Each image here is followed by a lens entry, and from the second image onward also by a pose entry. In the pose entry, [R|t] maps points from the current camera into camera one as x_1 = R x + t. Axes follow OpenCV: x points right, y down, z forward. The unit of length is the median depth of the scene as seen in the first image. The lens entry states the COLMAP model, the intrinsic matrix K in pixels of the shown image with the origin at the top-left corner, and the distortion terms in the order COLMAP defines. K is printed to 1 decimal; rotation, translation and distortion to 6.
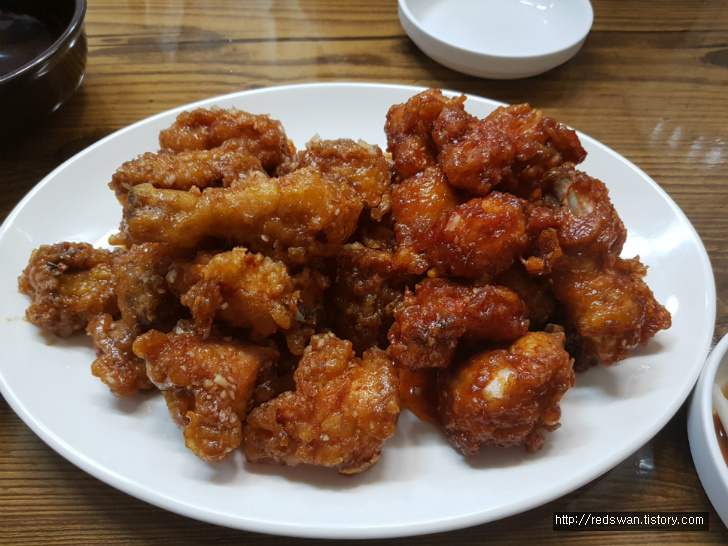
lens RADIAL K [[558.3, 0, 360.7], [0, 558.3, 270.8], [0, 0, 1]] dist [-0.047756, 0.001117]
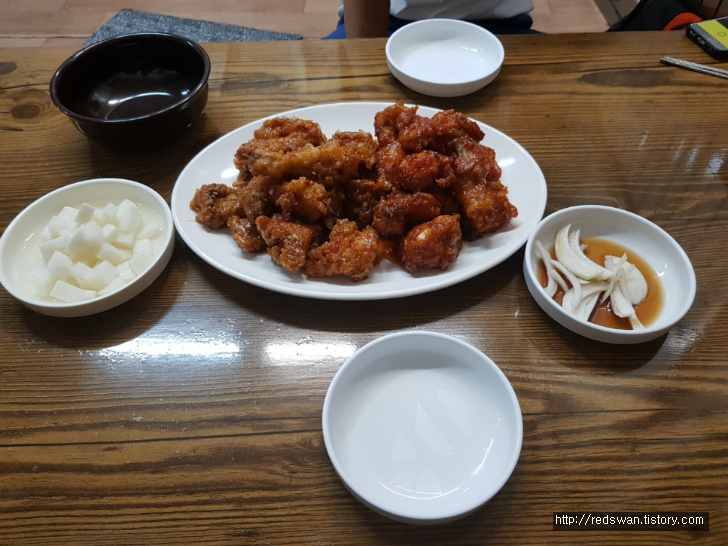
lens RADIAL K [[558.3, 0, 367.9], [0, 558.3, 273.9], [0, 0, 1]] dist [-0.047756, 0.001117]
pose [[0.998914, -0.024702, -0.039504, 0.099331], [0.023094, 0.998906, -0.040661, 0.381901], [0.040466, 0.039704, 0.998392, -1.012943]]
